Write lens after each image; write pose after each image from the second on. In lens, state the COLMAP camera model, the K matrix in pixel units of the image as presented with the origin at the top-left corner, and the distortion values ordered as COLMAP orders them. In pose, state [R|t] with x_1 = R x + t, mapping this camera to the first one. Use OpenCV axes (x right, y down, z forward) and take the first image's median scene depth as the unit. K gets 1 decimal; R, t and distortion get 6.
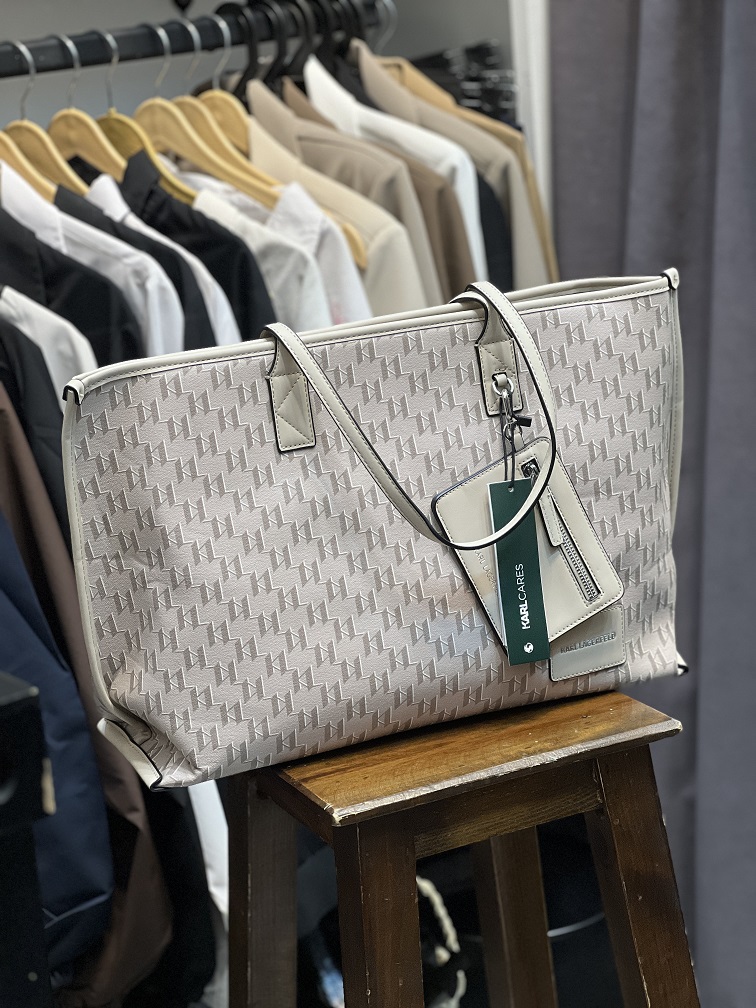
lens RADIAL K [[2228.0, 0, 378.0], [0, 2228.0, 500.1], [0, 0, 1]] dist [-0.386038, 8.533038]
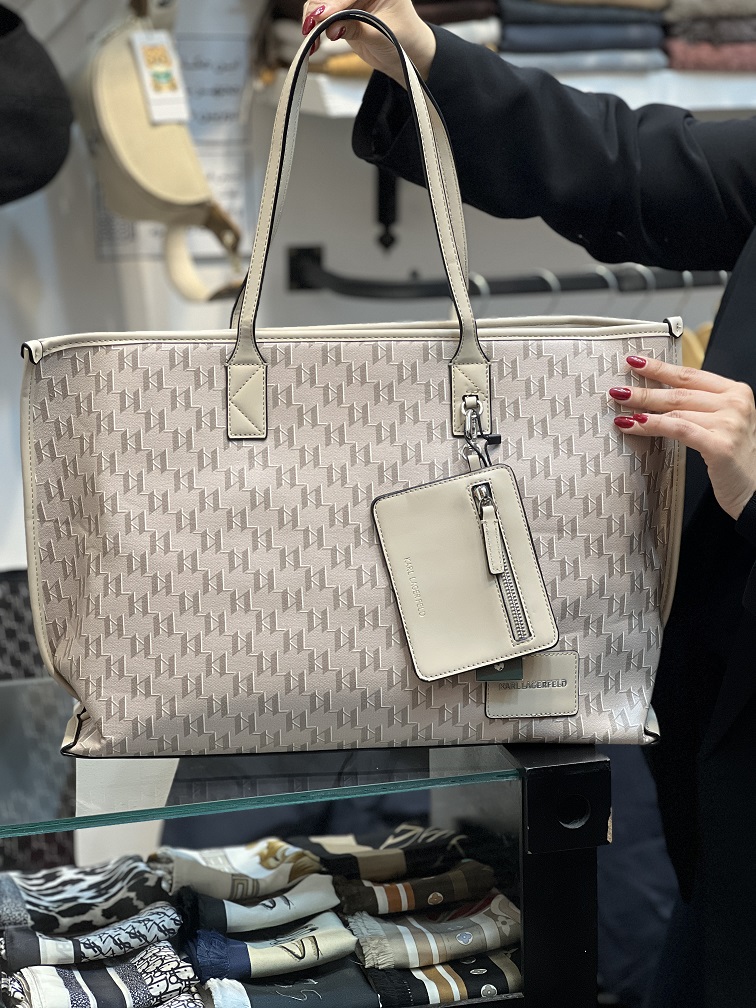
lens RADIAL K [[2228.0, 0, 378.0], [0, 2228.0, 500.1], [0, 0, 1]] dist [-0.386038, 8.533038]
pose [[0.947475, 0.111804, -0.299652, 0.320475], [-0.150423, 0.982594, -0.109006, 0.103821], [0.282249, 0.148355, 0.947801, 0.059947]]
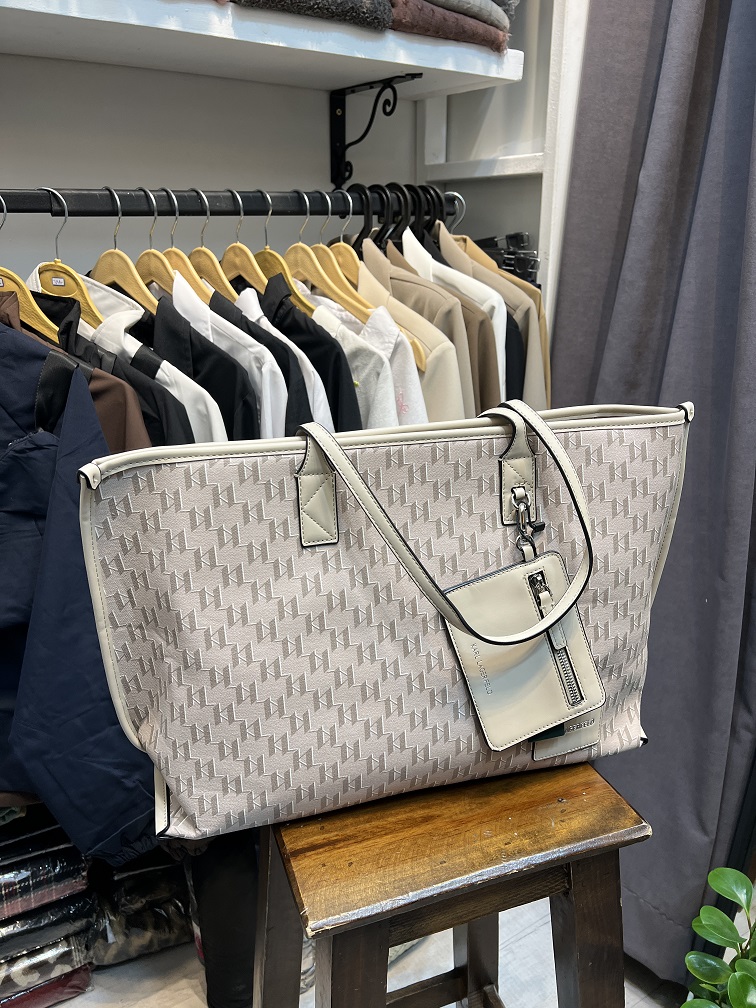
lens RADIAL K [[754.3, 0, 383.7], [0, 754.3, 497.0], [0, 0, 1]] dist [0.131072, -0.237332]
pose [[0.991357, 0.108978, -0.073040, 0.017198], [-0.103193, 0.991536, 0.078784, -0.075284], [0.081008, -0.070566, 0.994212, 0.635276]]
